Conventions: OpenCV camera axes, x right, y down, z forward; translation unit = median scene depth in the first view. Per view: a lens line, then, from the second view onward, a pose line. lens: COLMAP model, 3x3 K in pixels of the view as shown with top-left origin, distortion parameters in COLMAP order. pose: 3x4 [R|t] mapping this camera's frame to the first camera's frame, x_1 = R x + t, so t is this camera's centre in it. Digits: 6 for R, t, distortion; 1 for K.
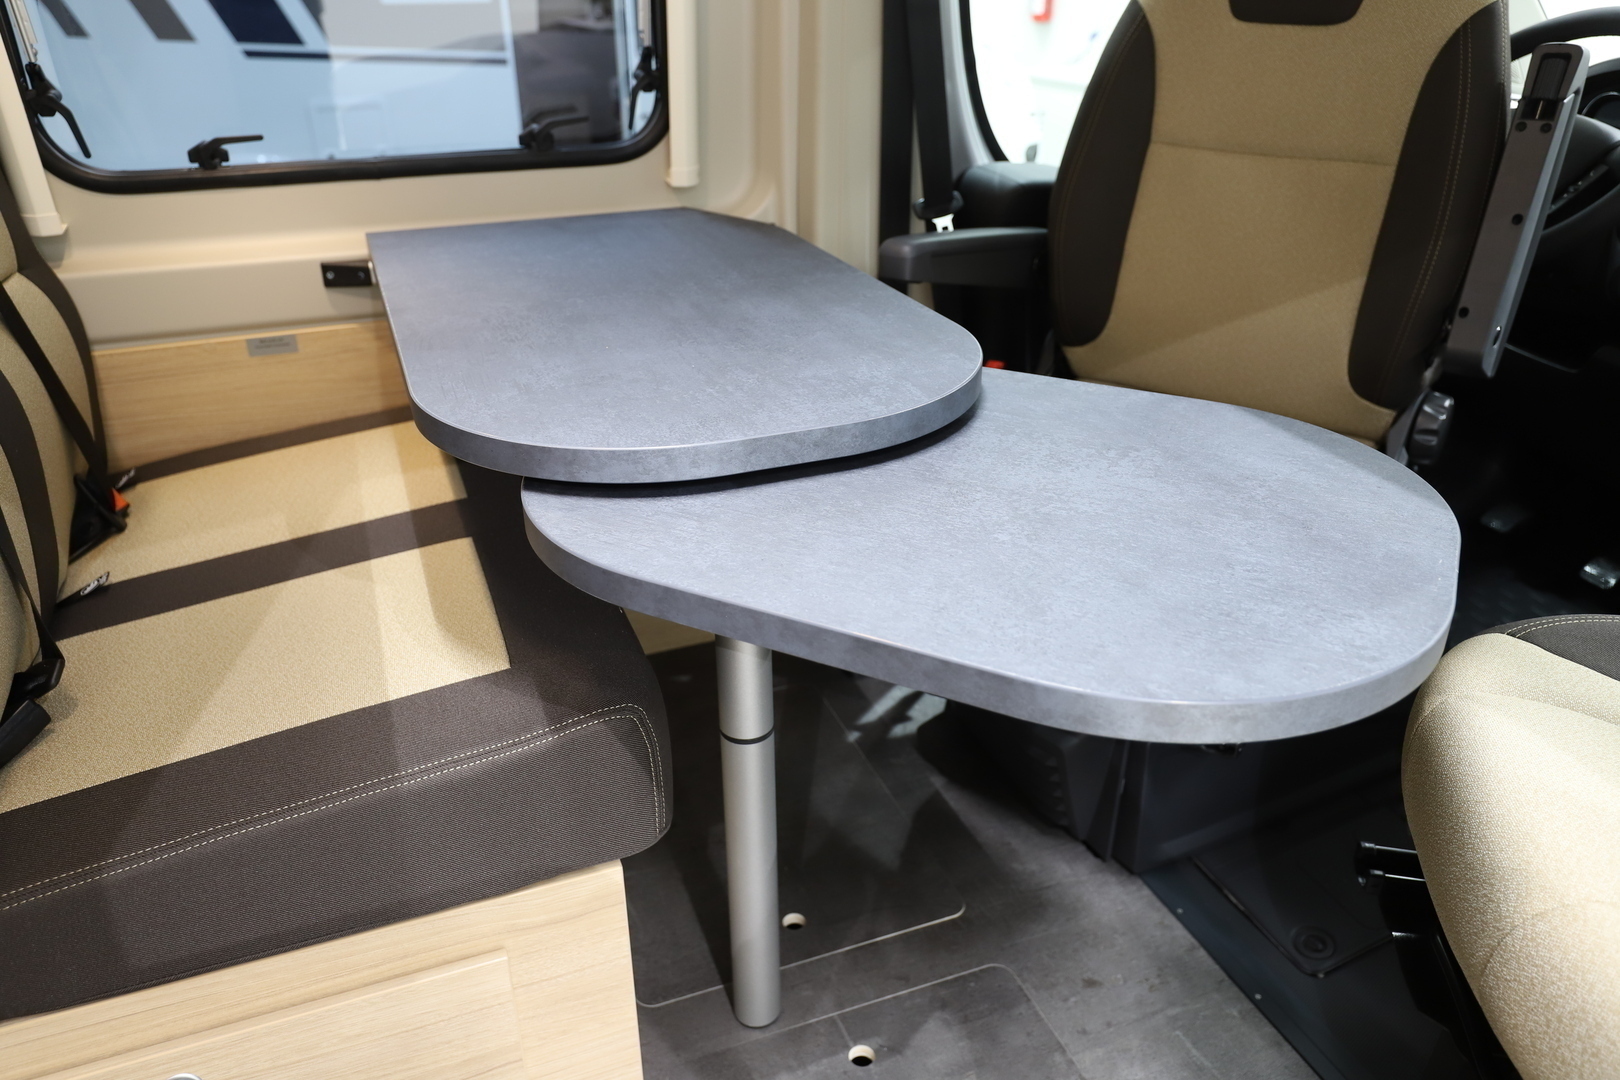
lens RADIAL K [[1177.3, 0, 818.5], [0, 1177.3, 544.8], [0, 0, 1]] dist [0.009829, -0.000008]
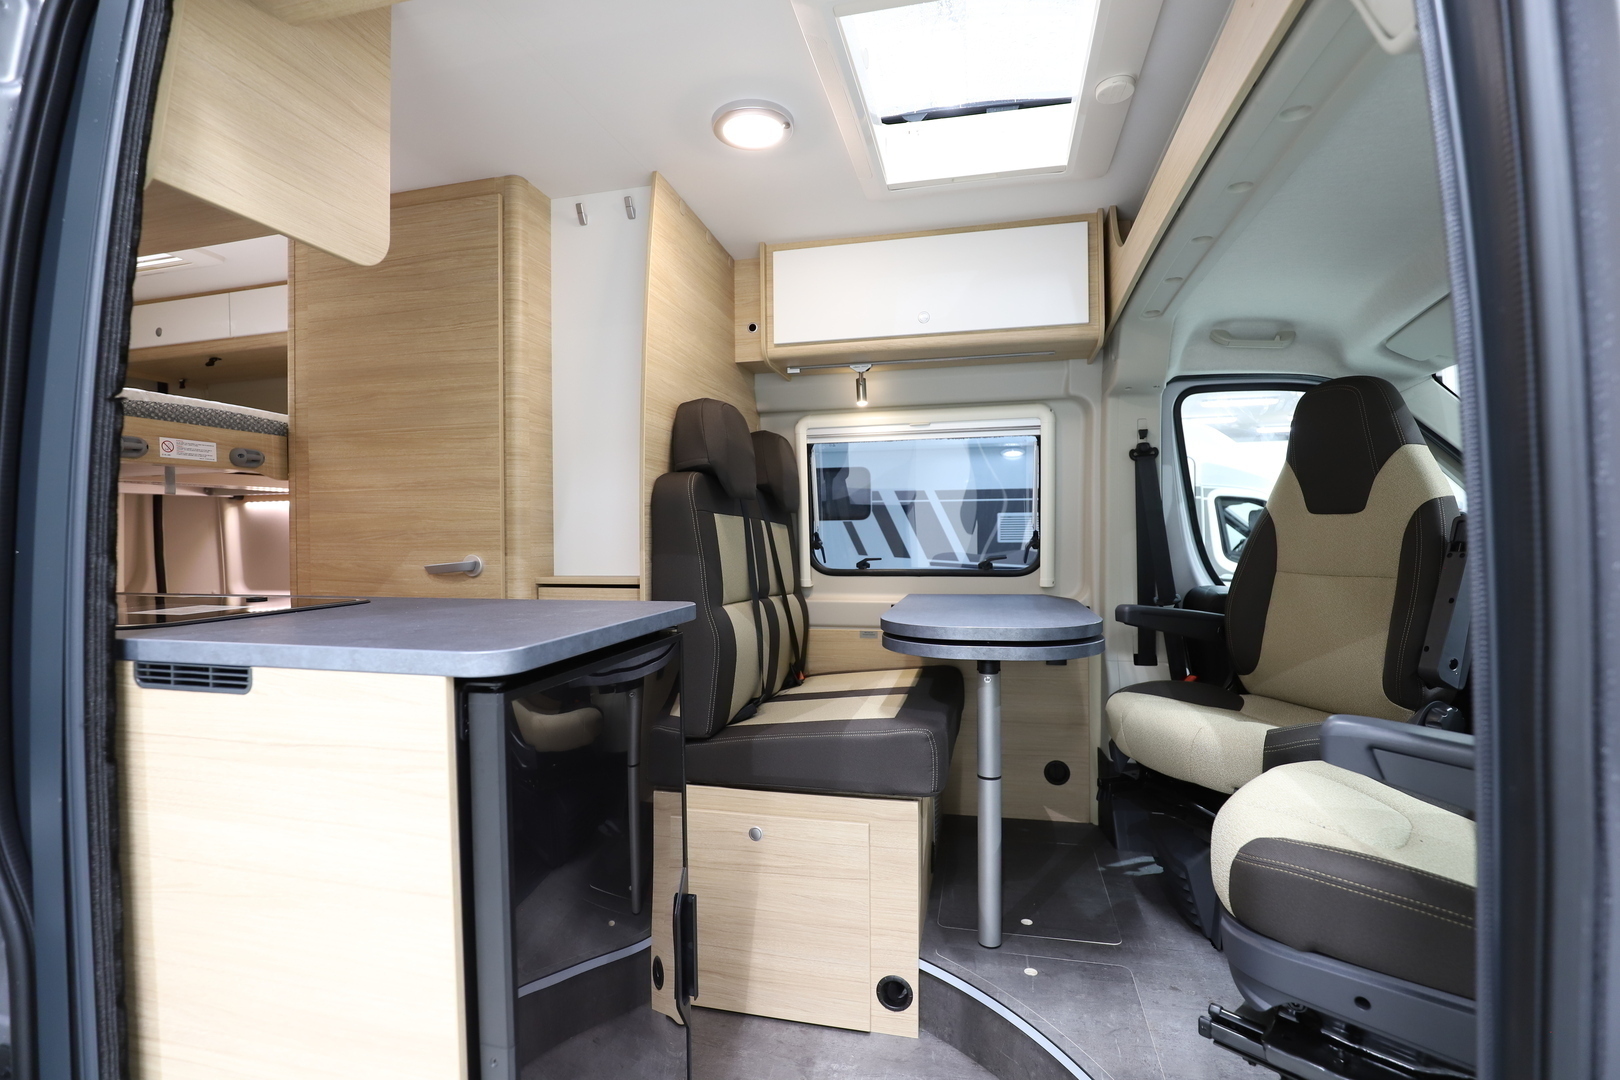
lens RADIAL K [[738.8, 0, 817.7], [0, 738.8, 541.7], [0, 0, 1]] dist [-0.034345, 0.002819]
pose [[0.823699, 0.001060, -0.567027, 0.408263], [-0.248515, 0.899514, -0.359326, 0.292444], [0.509667, 0.436891, 0.741192, -0.381534]]
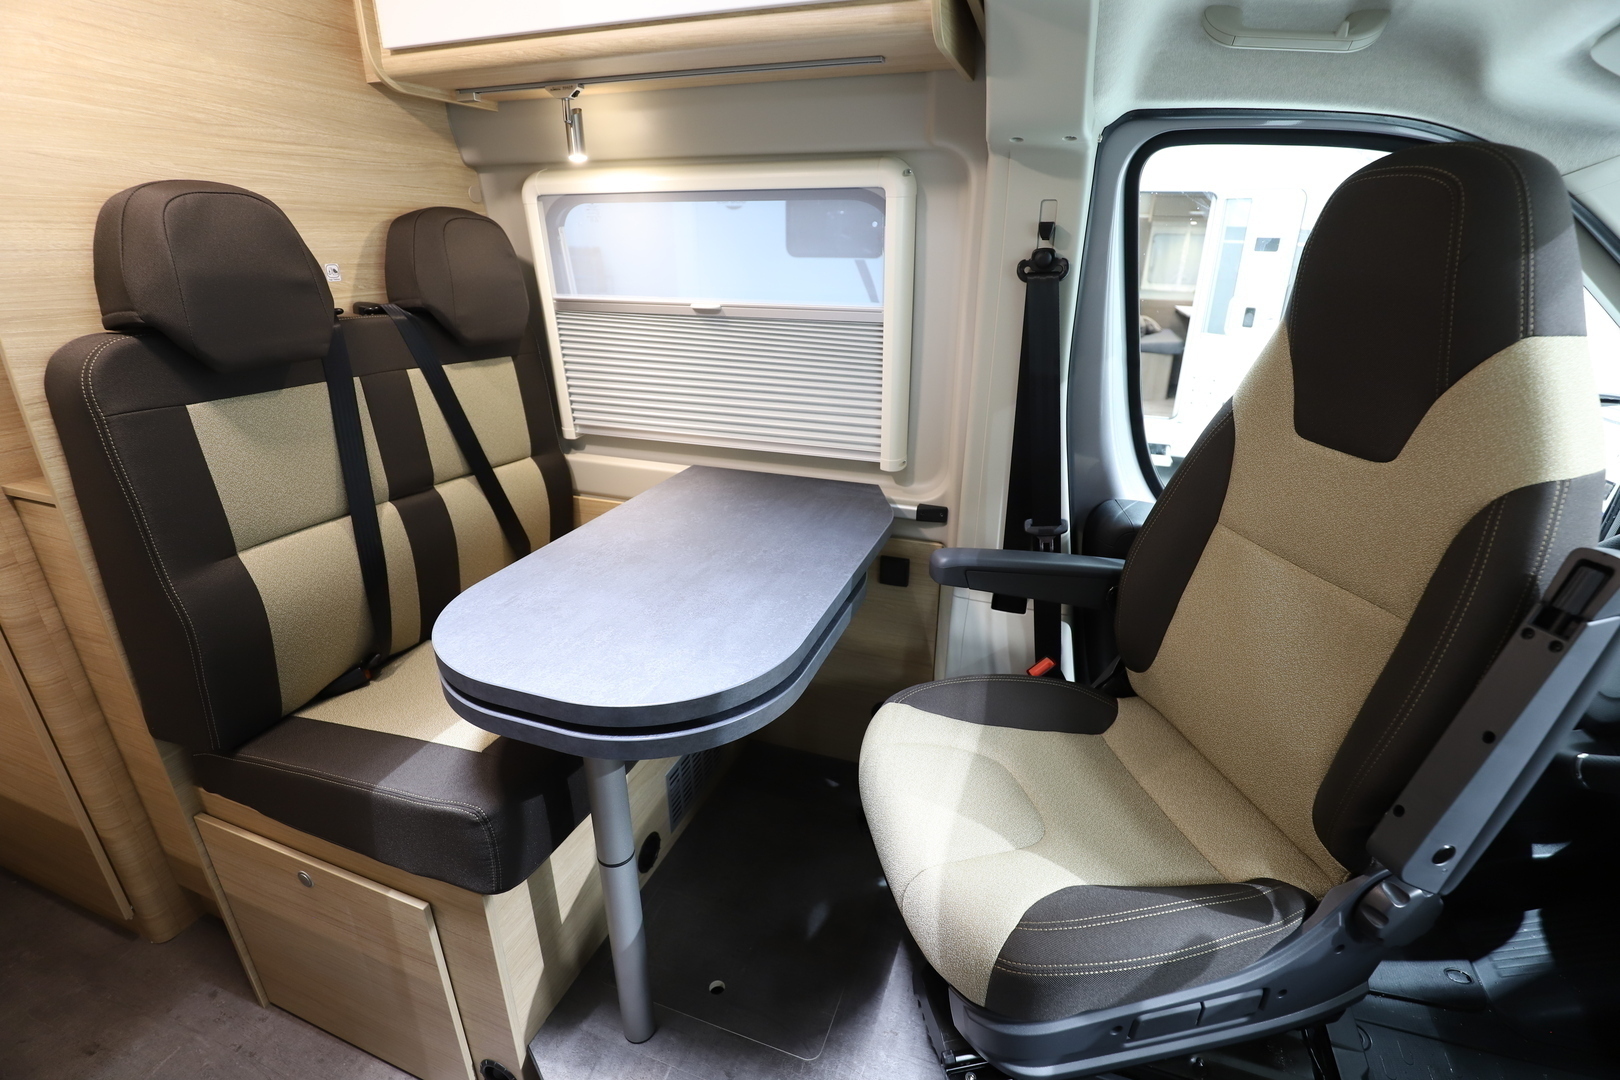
lens RADIAL K [[738.8, 0, 817.5], [0, 738.8, 540.8], [0, 0, 1]] dist [-0.034345, 0.002819]
pose [[0.752345, 0.257132, -0.606515, 0.500315], [-0.307899, 0.951180, 0.021323, -0.269107], [0.582387, 0.170703, 0.794786, 0.296912]]
